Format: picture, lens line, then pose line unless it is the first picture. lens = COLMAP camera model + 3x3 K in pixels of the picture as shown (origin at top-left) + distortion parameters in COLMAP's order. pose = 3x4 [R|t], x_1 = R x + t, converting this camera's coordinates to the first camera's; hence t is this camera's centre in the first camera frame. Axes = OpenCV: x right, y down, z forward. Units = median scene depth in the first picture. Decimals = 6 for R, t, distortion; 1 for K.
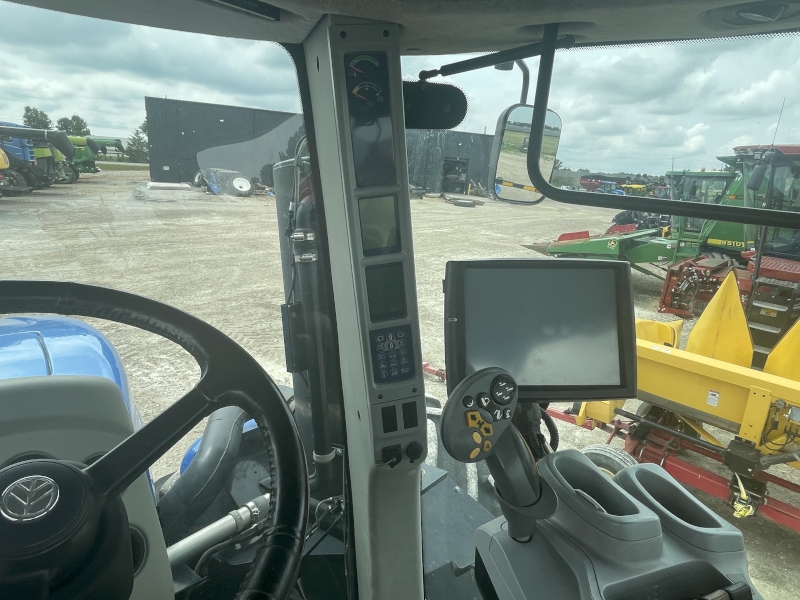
lens RADIAL K [[481.4, 0, 391.9], [0, 481.4, 293.1], [0, 0, 1]] dist [-0.008192, 0.003525]
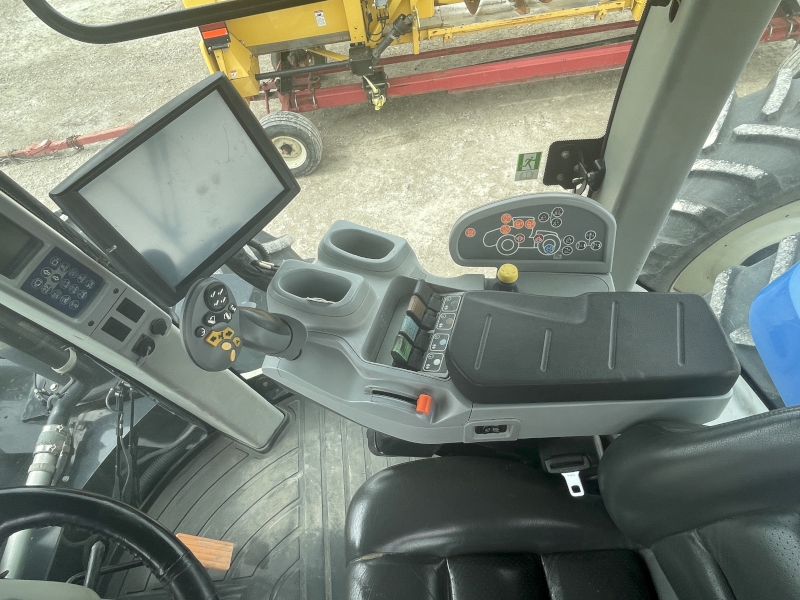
lens RADIAL K [[481.4, 0, 392.2], [0, 481.4, 295.4], [0, 0, 1]] dist [-0.008192, 0.003525]
pose [[0.648170, -0.689622, 0.322949, 0.010935], [0.351033, 0.646942, 0.676936, -0.028936], [-0.675760, -0.325404, 0.661408, 0.003507]]
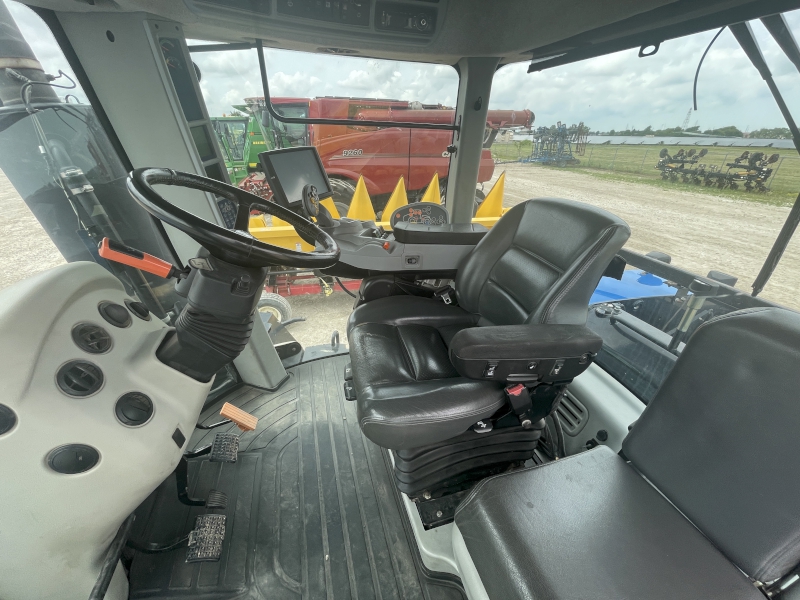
lens RADIAL K [[323.9, 0, 397.7], [0, 323.9, 298.1], [0, 0, 1]] dist [-0.003609, -0.000317]
pose [[0.528686, -0.439969, 0.725892, -0.094738], [0.239405, 0.897751, 0.369769, 0.014303], [-0.814356, -0.021710, 0.579959, -0.044844]]
